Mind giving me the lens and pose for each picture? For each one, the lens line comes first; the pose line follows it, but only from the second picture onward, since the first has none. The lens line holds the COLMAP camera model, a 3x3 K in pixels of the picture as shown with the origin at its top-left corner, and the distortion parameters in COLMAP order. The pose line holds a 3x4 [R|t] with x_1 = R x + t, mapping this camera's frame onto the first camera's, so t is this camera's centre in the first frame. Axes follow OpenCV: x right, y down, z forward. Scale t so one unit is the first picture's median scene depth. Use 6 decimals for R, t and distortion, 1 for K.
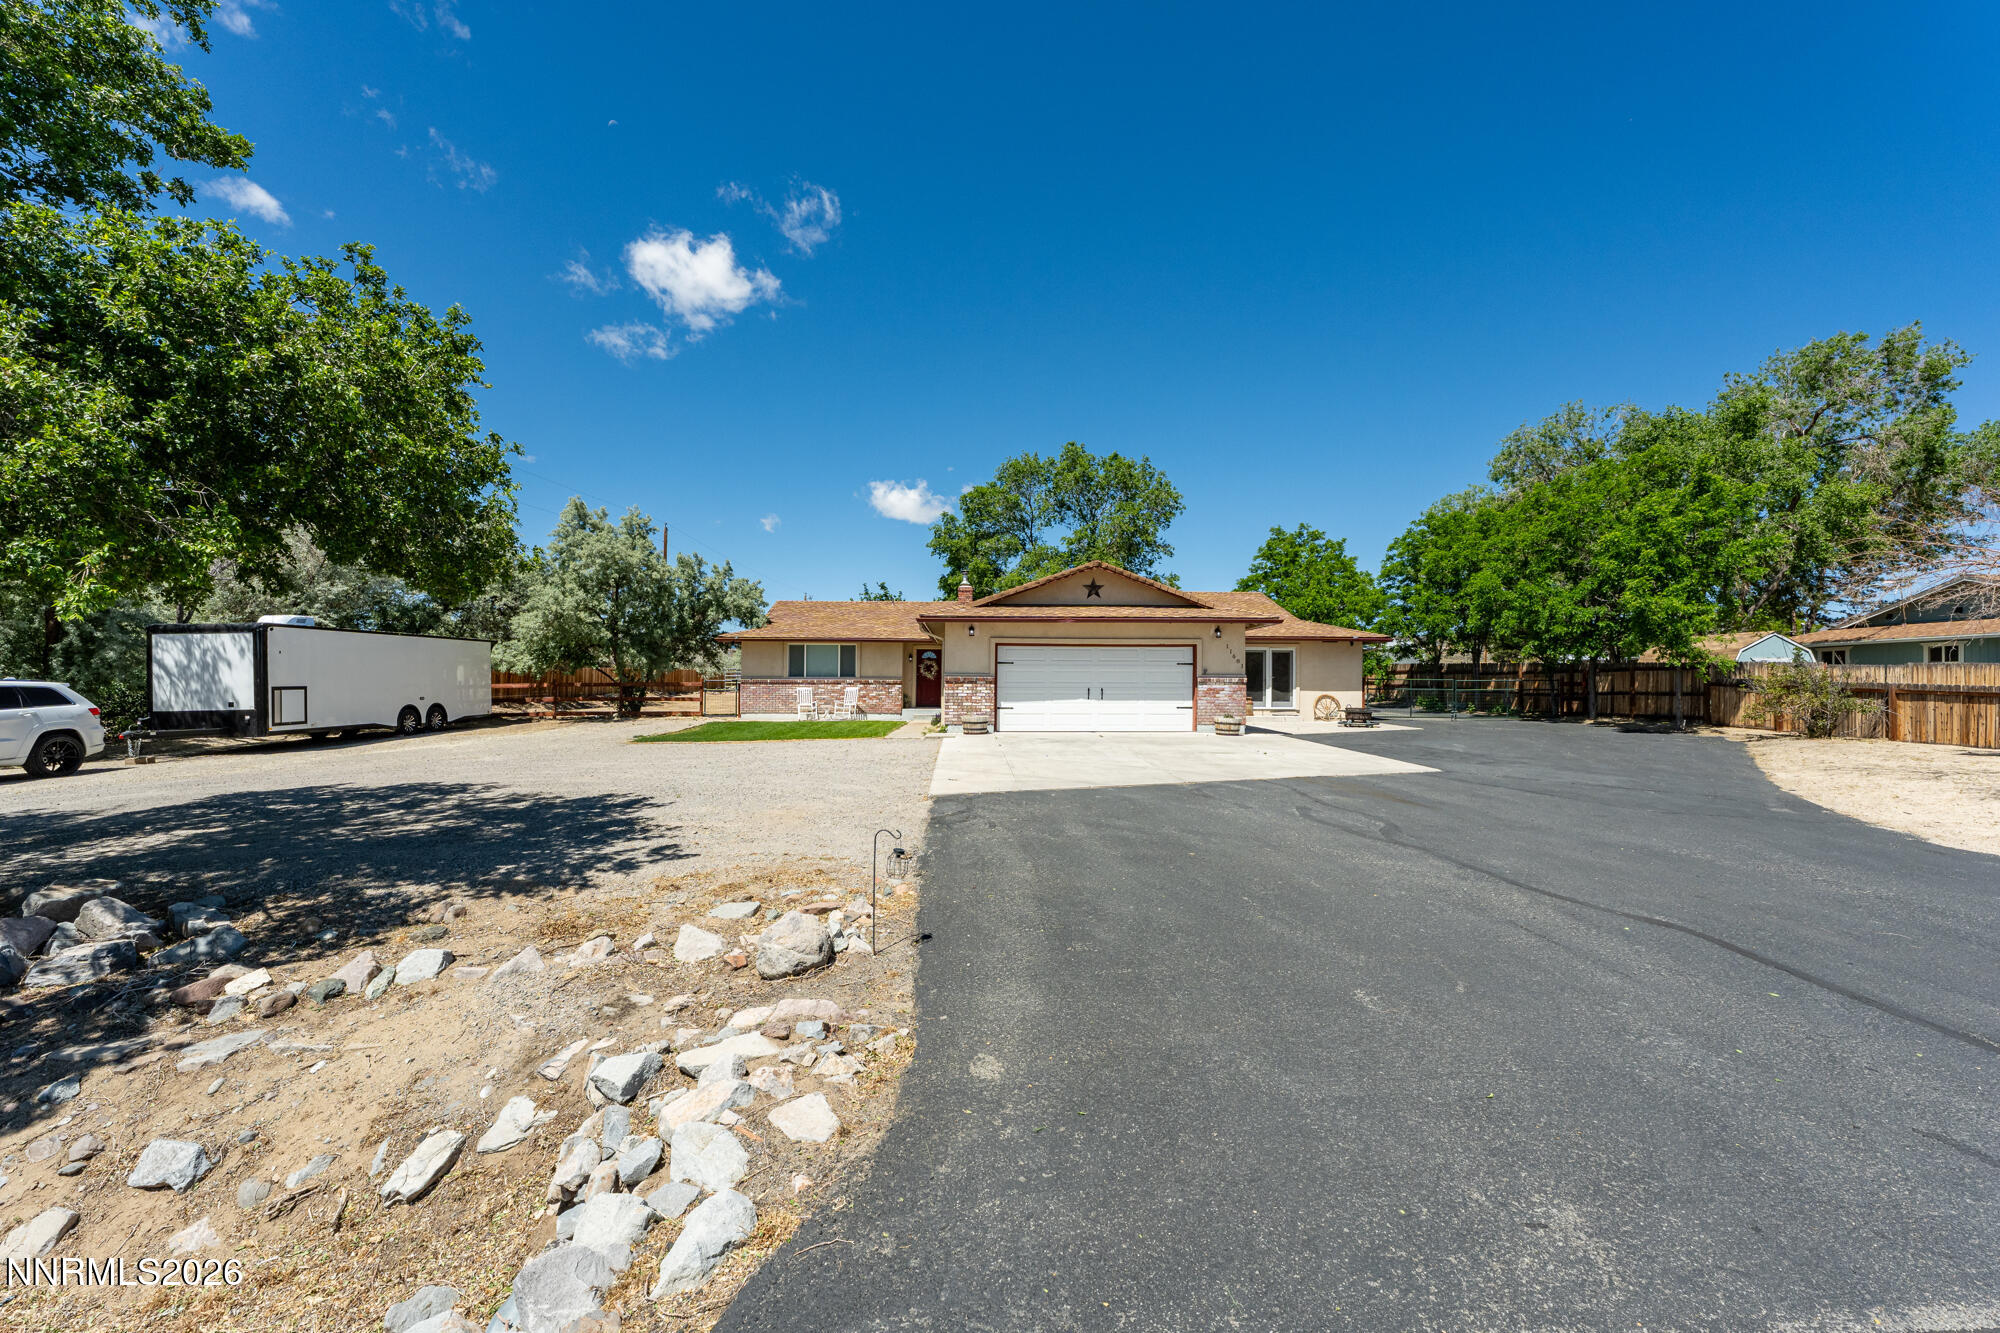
lens RADIAL K [[805.6, 0, 997.5], [0, 805.6, 670.1], [0, 0, 1]] dist [-0.000474, 0.000306]
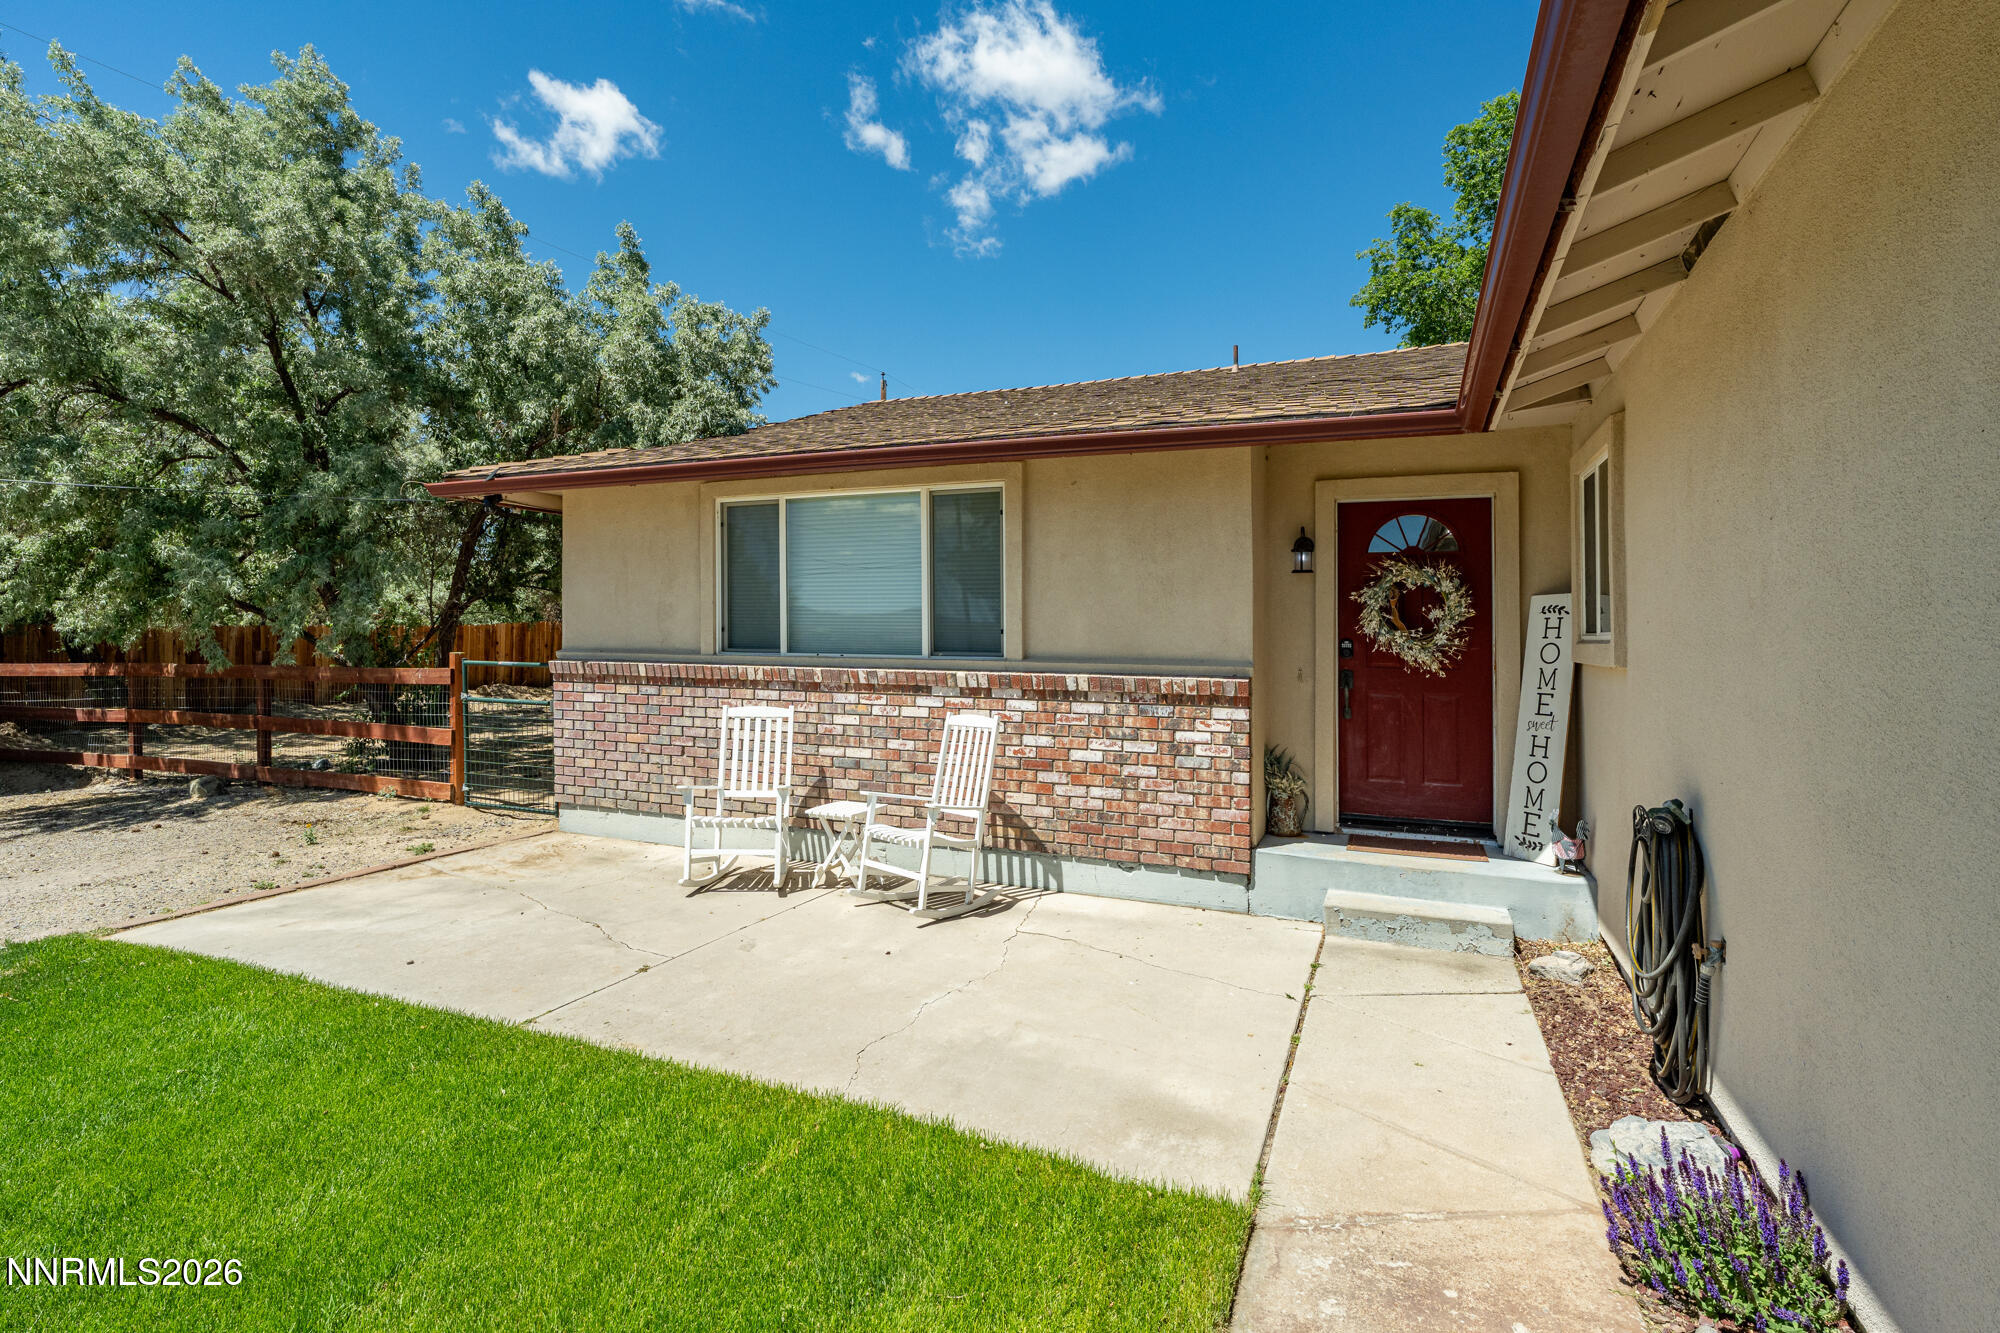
lens RADIAL K [[944.3, 0, 1022.9], [0, 944.3, 621.2], [0, 0, 1]] dist [-0.001433, -0.000165]
pose [[0.916615, -0.000743, -0.399771, -0.083563], [0.001362, 0.999998, 0.001266, -0.000190], [0.399769, -0.001705, 0.916614, 0.800227]]
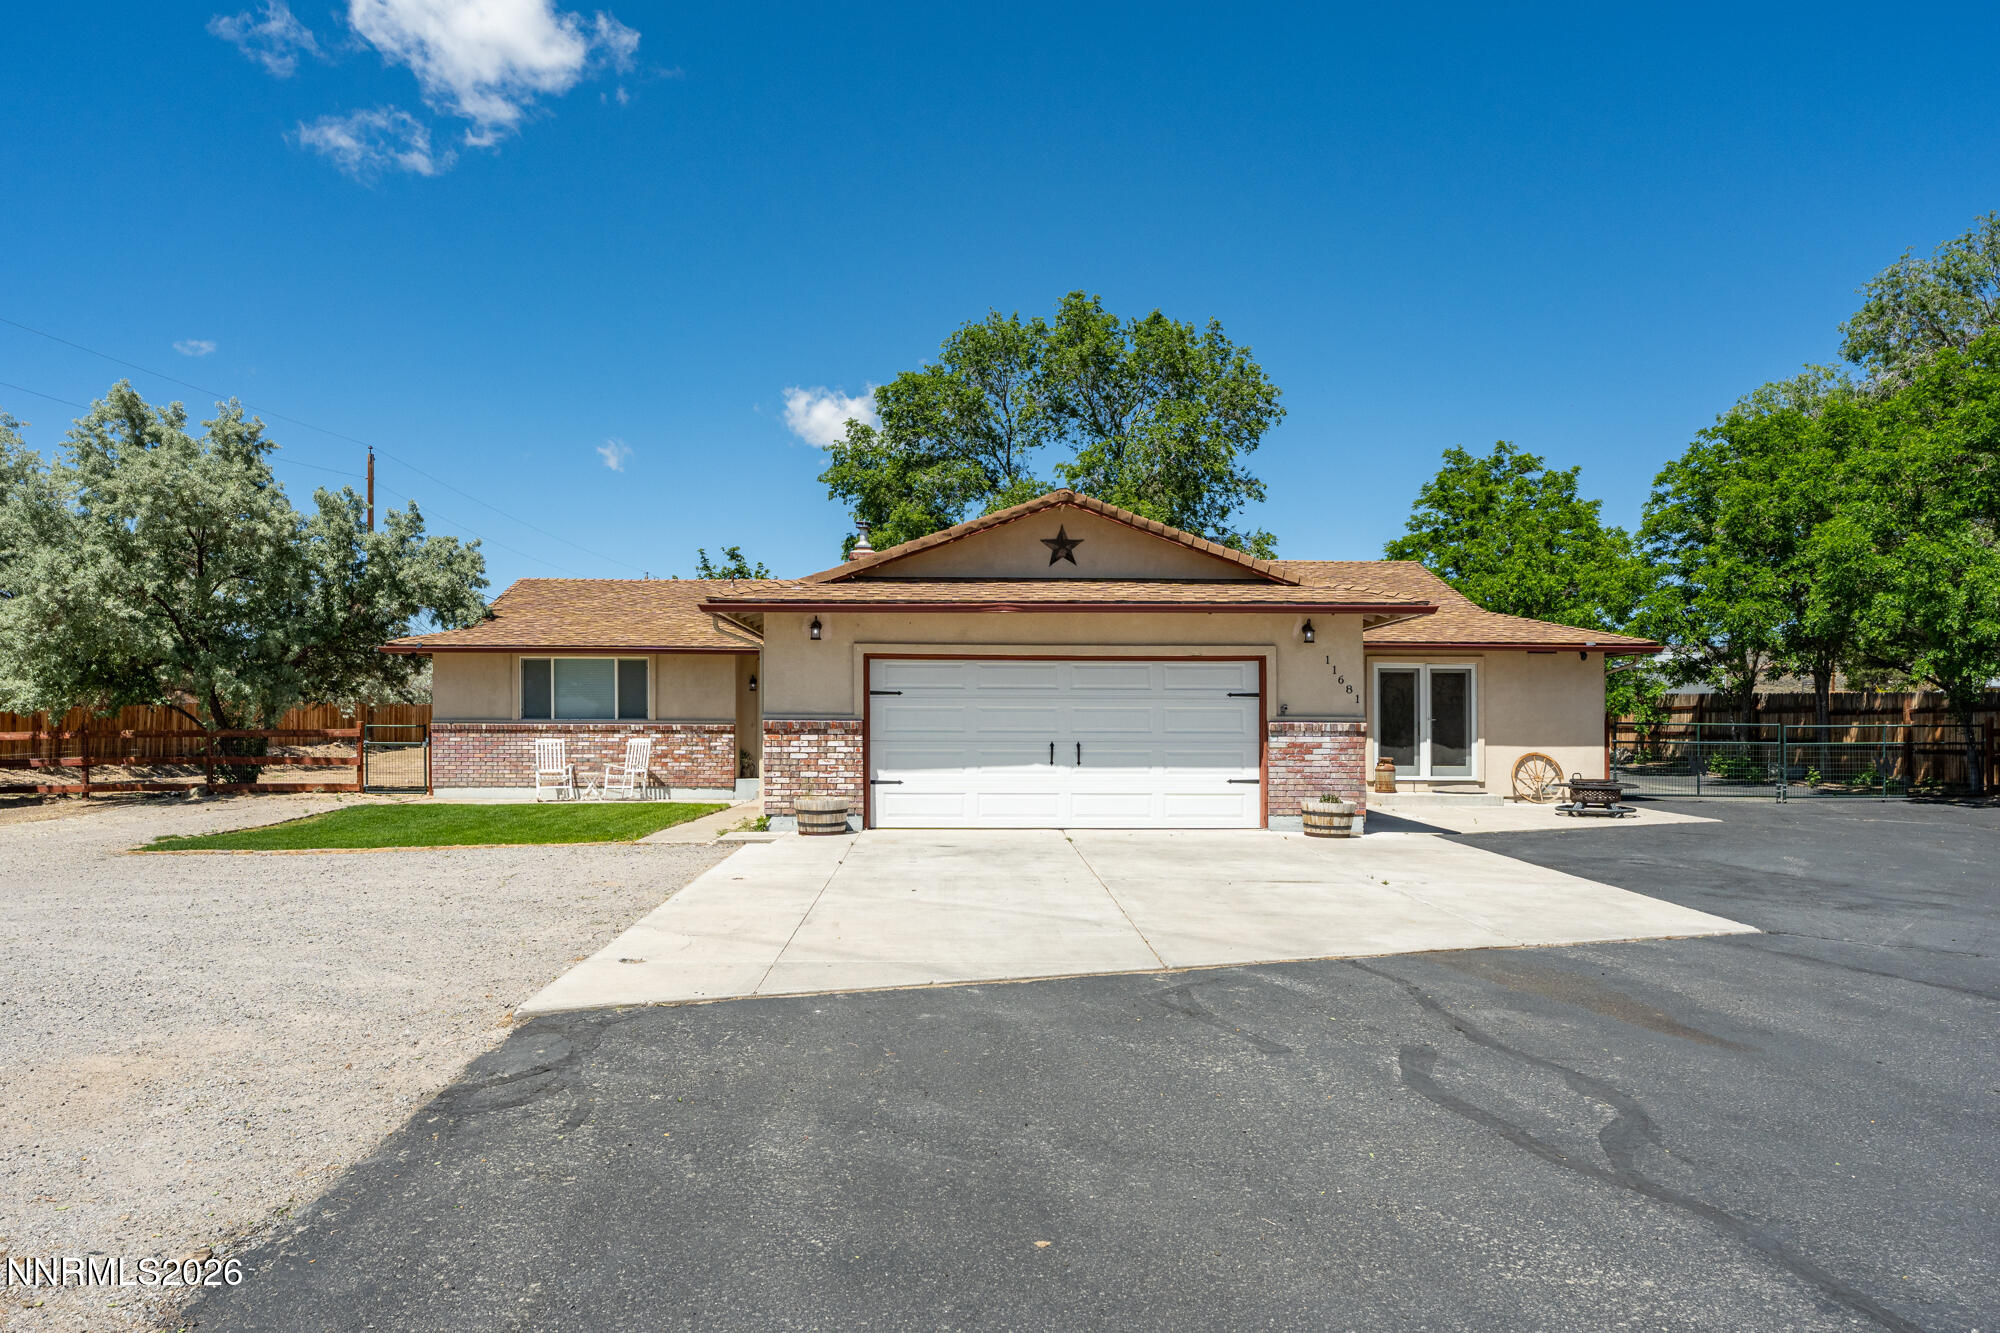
lens RADIAL K [[1346.2, 0, 995.9], [0, 1346.2, 687.4], [0, 0, 1]] dist [0.022160, -0.008987]
pose [[0.999972, -0.000339, -0.007442, 0.060356], [0.000247, 0.999924, -0.012344, -0.001440], [0.007446, 0.012342, 0.999896, 0.110939]]
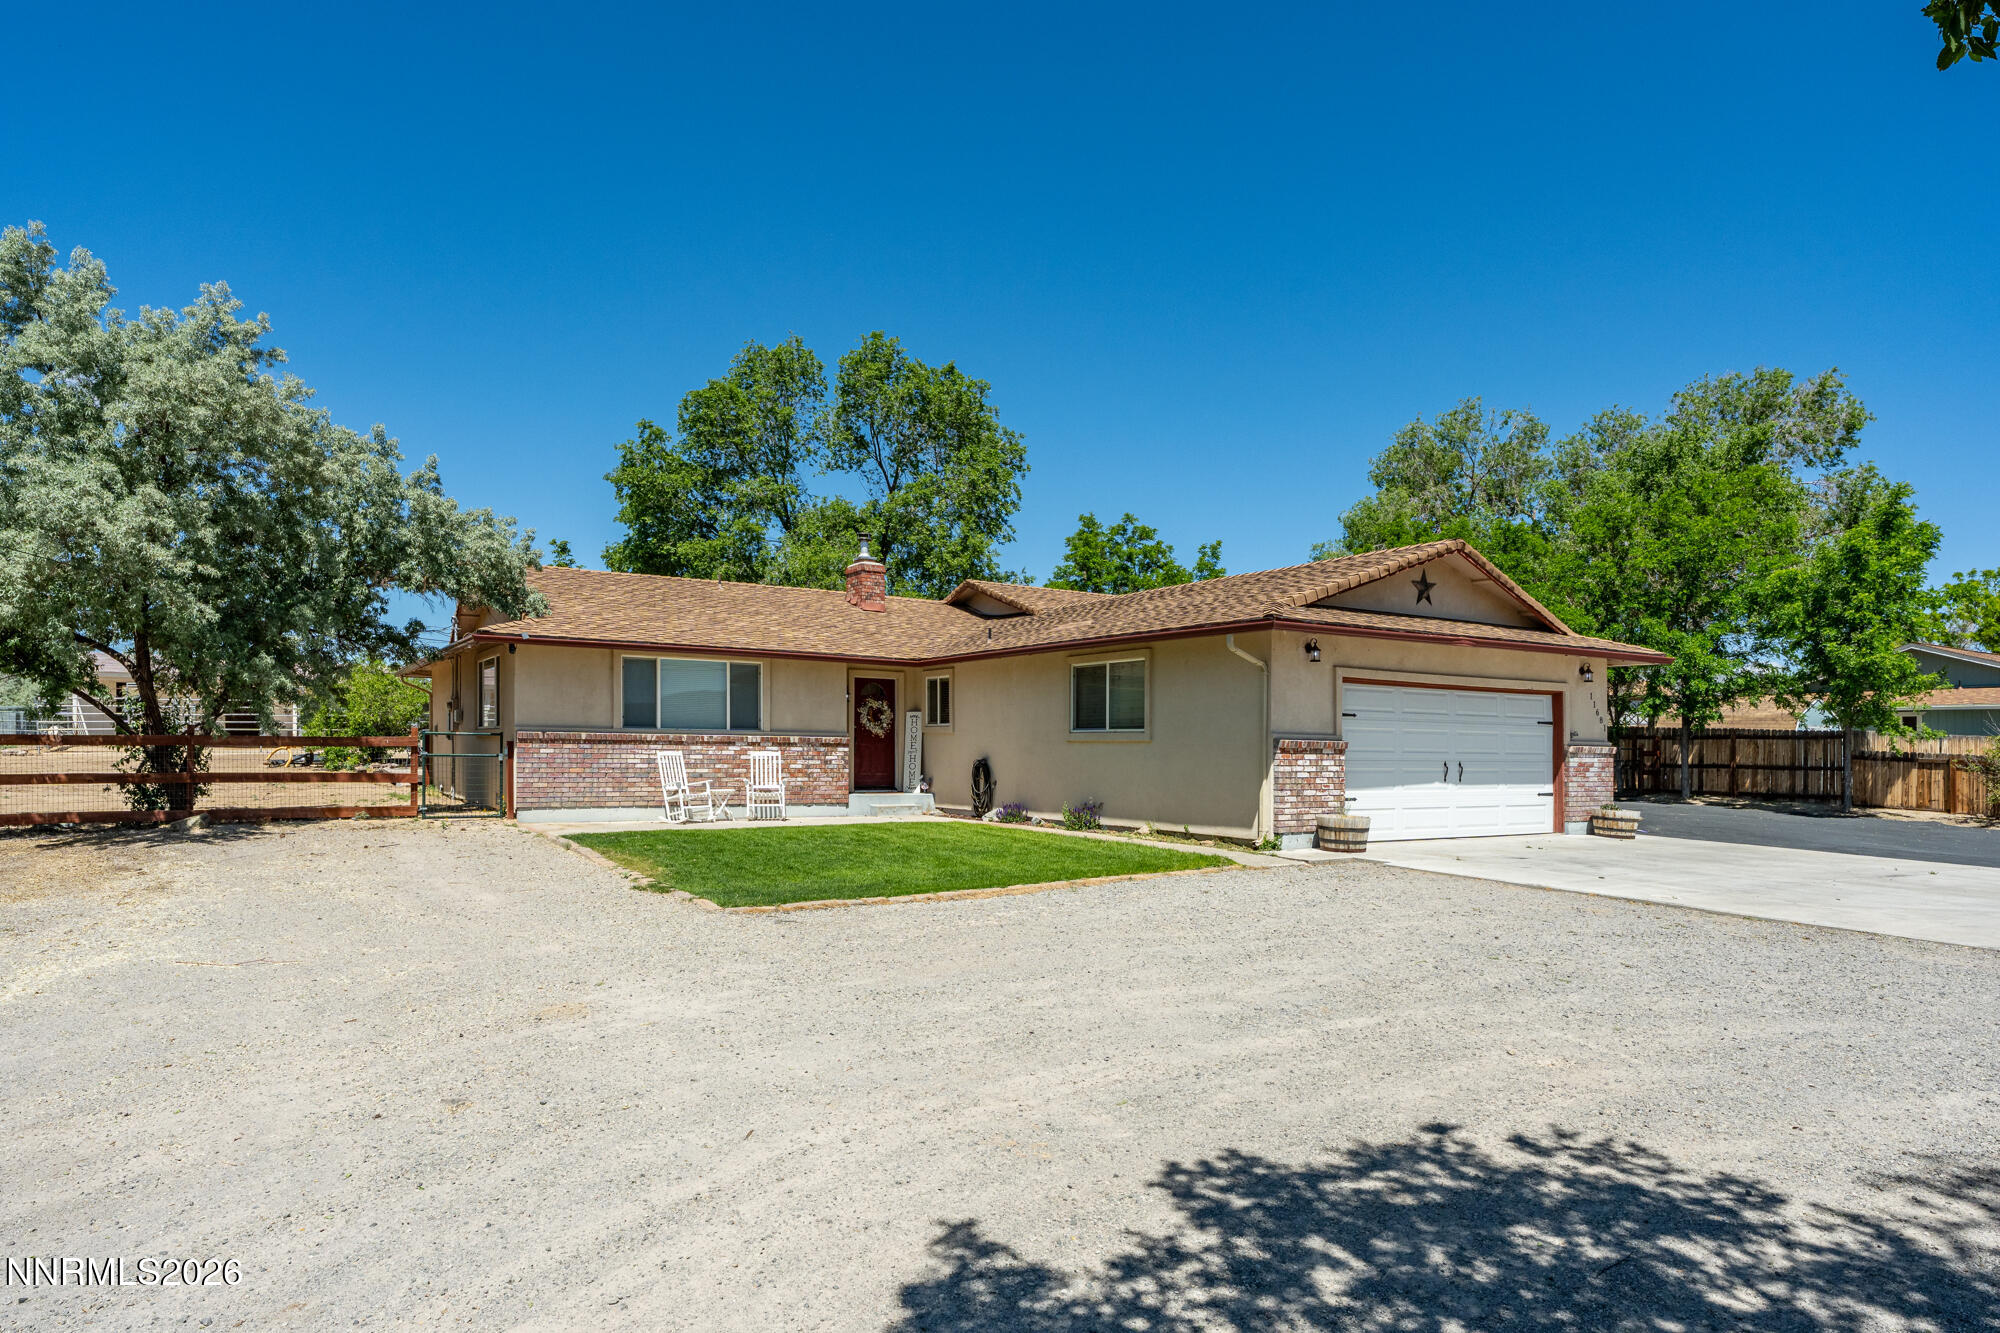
lens RADIAL K [[1185.7, 0, 972.4], [0, 1185.7, 714.5], [0, 0, 1]] dist [0.002196, -0.000502]
pose [[0.861493, 0.022533, 0.507269, -0.430542], [-0.022163, 0.999731, -0.006768, 0.001013], [-0.507286, -0.005412, 0.861761, 0.319530]]
